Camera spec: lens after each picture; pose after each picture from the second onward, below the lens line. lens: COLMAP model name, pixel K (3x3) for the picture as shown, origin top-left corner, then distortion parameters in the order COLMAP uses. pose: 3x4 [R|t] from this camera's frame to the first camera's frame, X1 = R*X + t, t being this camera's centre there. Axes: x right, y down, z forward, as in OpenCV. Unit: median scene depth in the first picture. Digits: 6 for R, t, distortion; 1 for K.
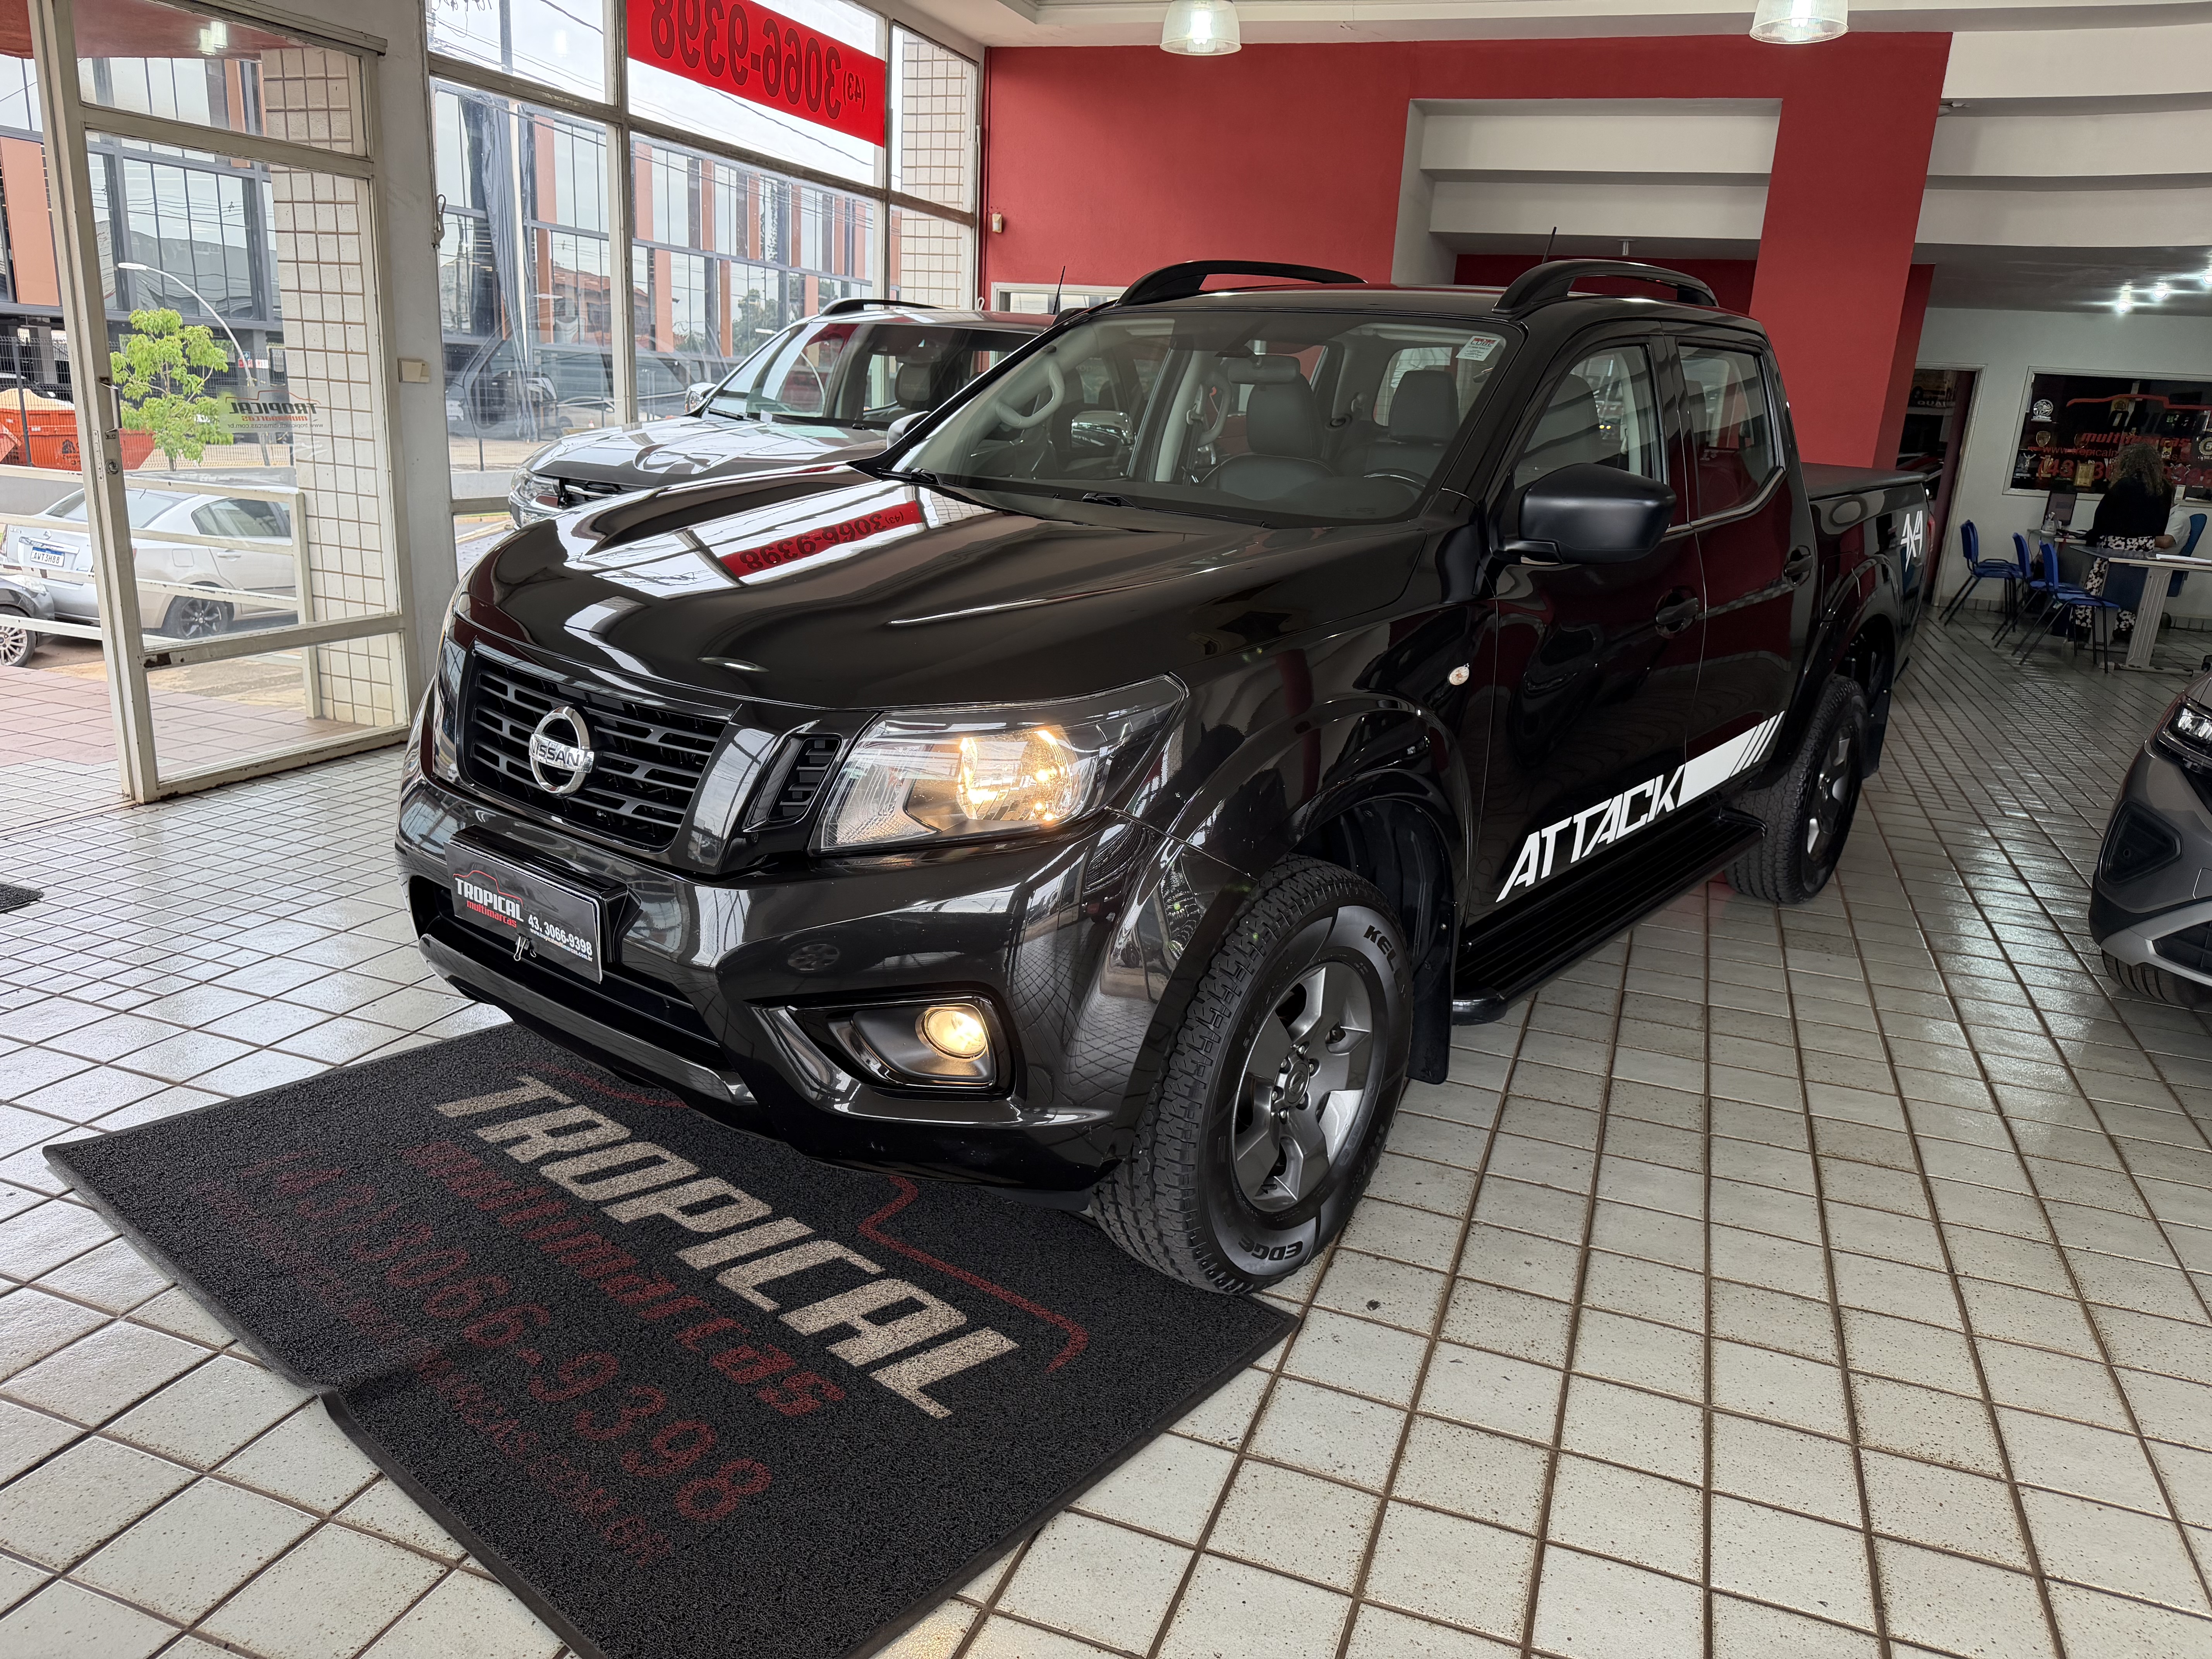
lens RADIAL K [[1582.1, 0, 1106.0], [0, 1582.1, 829.5], [0, 0, 1]] dist [0.031539, -0.032837]
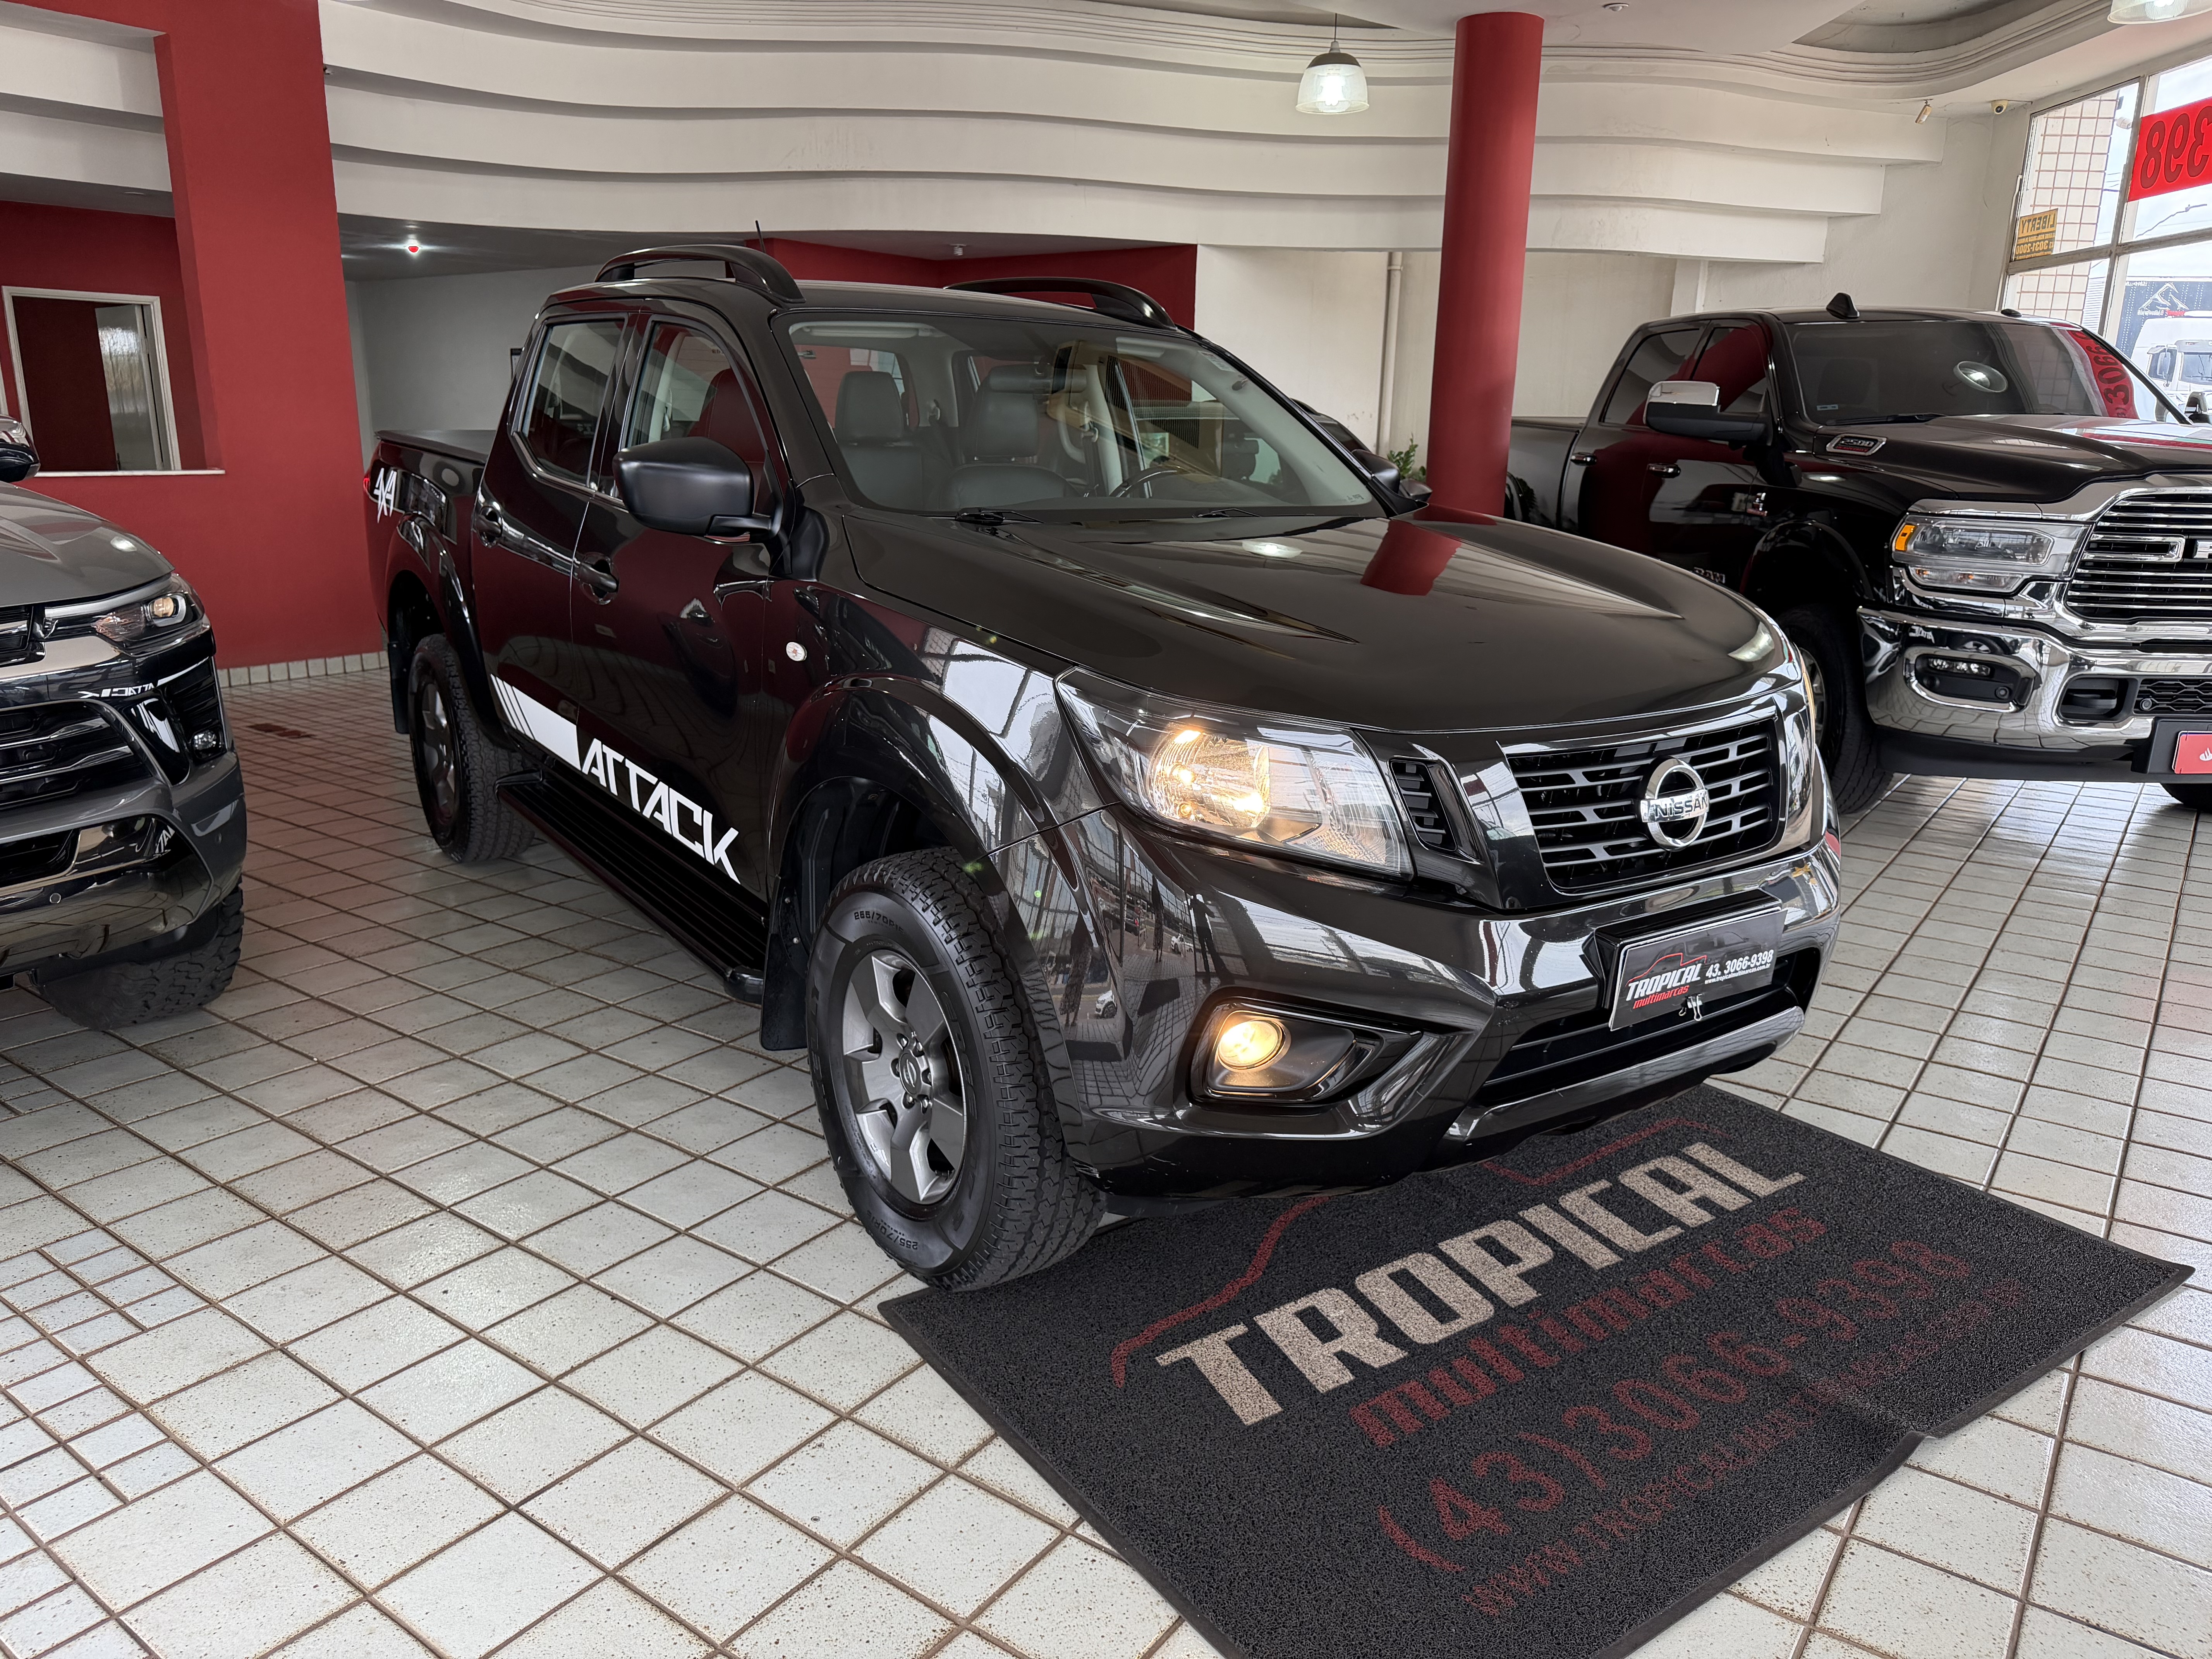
lens RADIAL K [[1582.1, 0, 1106.0], [0, 1582.1, 829.5], [0, 0, 1]] dist [0.031539, -0.032837]
pose [[0.245747, -0.275160, 0.929460, -1.218398], [0.241635, 0.945984, 0.216164, -0.300185], [-0.938734, 0.171468, 0.298960, 0.932573]]
